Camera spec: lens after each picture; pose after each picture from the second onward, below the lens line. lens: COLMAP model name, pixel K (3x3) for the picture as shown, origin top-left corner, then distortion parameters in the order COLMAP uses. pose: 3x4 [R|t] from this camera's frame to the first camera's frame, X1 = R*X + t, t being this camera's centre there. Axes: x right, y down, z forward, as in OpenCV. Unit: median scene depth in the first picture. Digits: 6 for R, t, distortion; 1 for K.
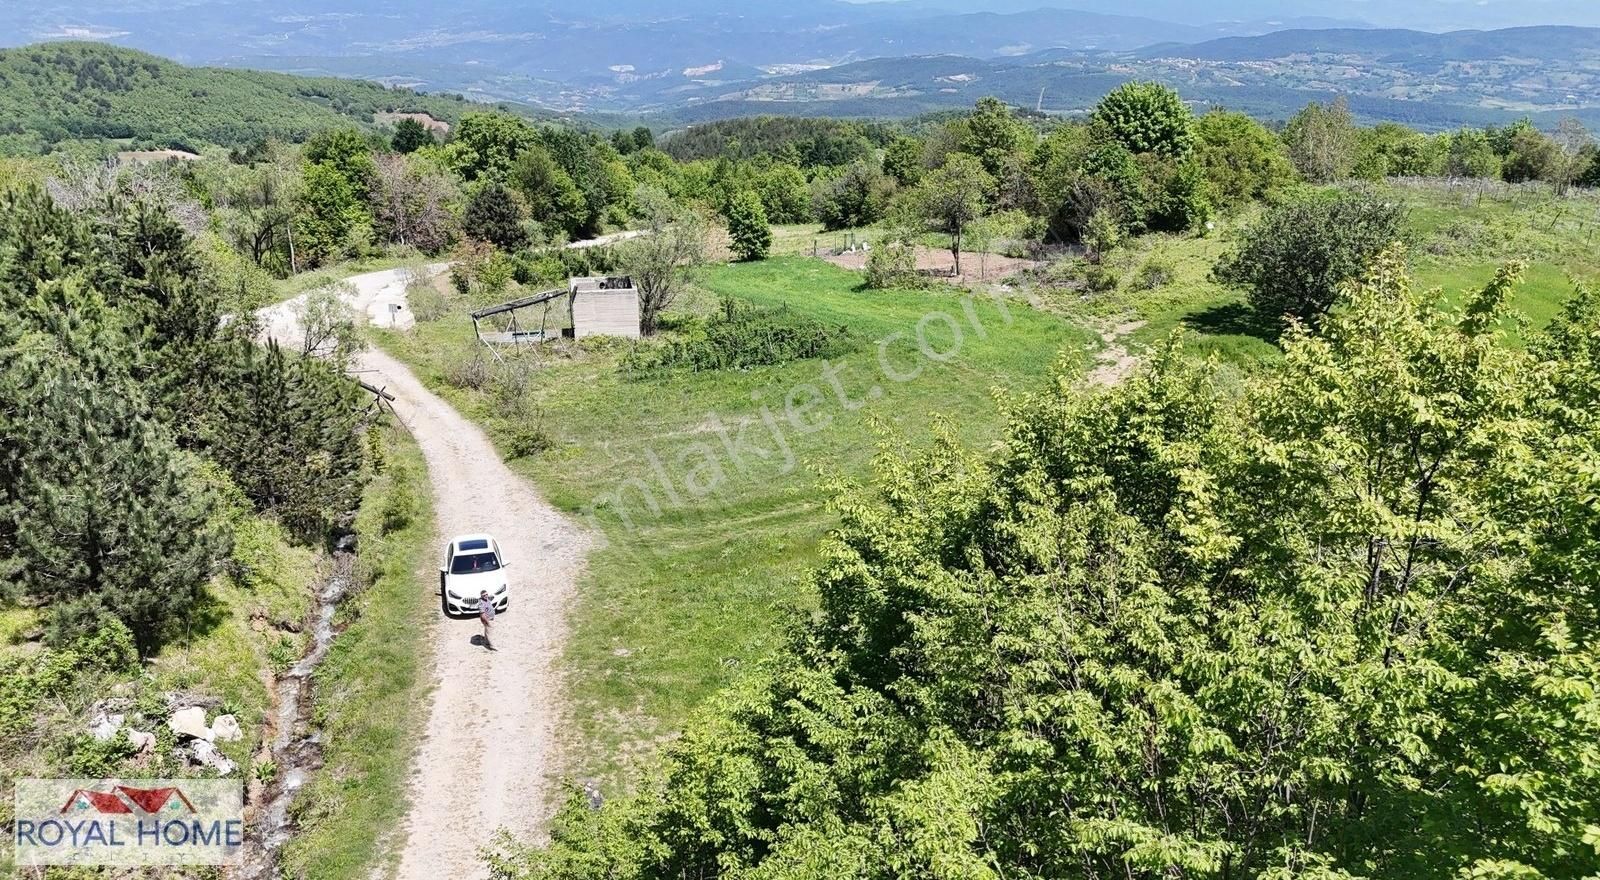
lens RADIAL K [[1123.4, 0, 805.9], [0, 1123.4, 436.3], [0, 0, 1]] dist [0.076522, -0.080258]
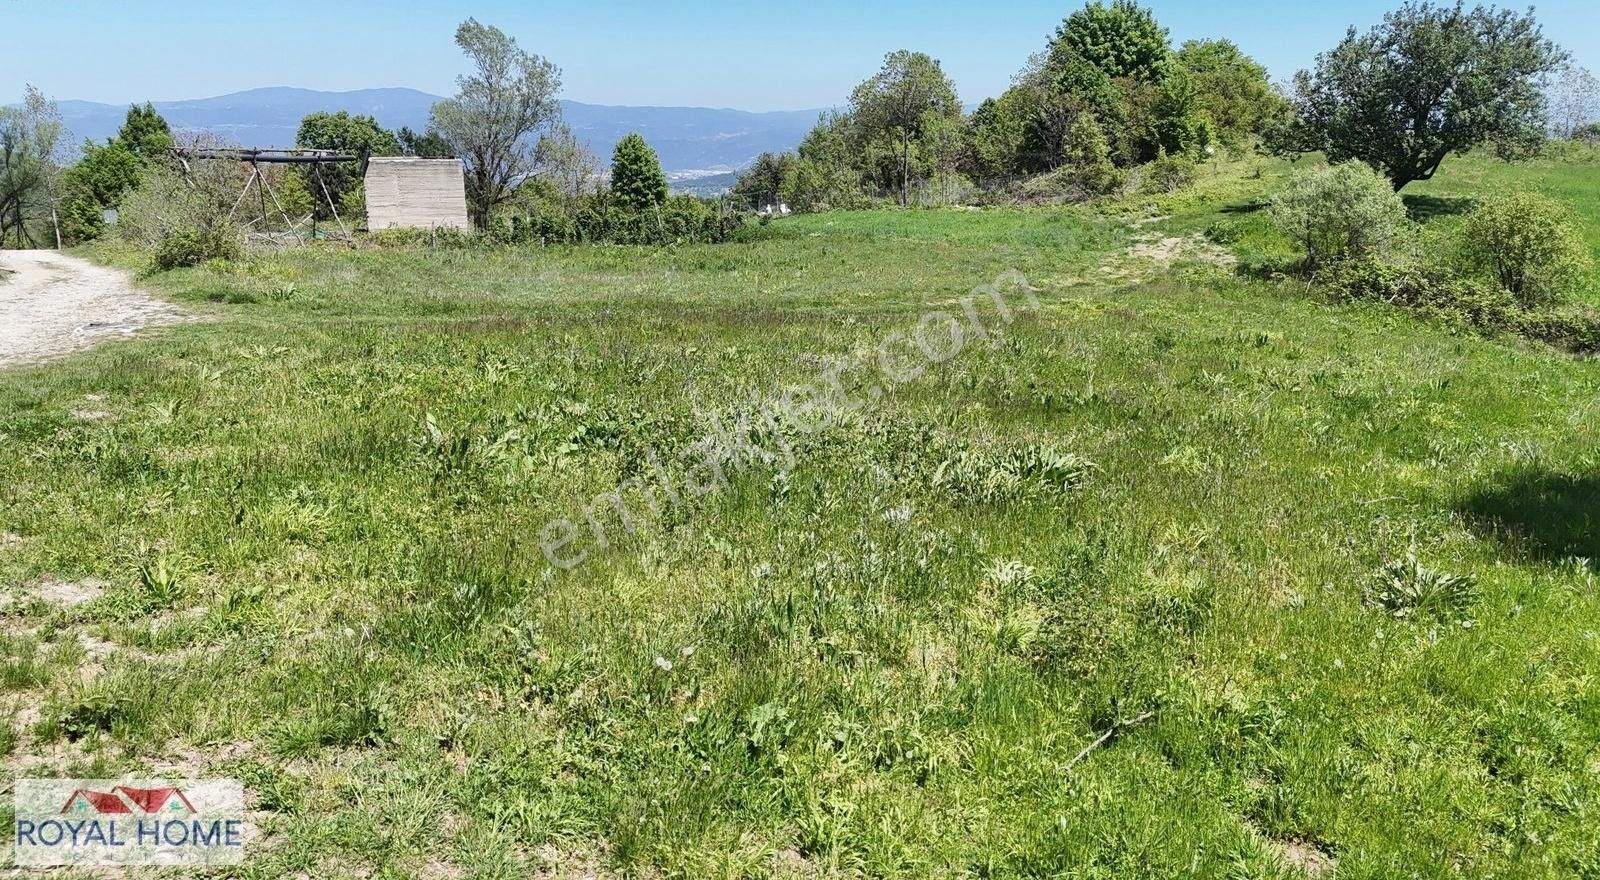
lens RADIAL K [[1123.4, 0, 805.9], [0, 1123.4, 436.3], [0, 0, 1]] dist [0.076522, -0.080258]
pose [[0.996435, -0.025554, 0.080396, -0.001050], [0.032528, 0.995705, -0.086675, 0.072657], [-0.077836, 0.088981, 0.992987, 0.220988]]
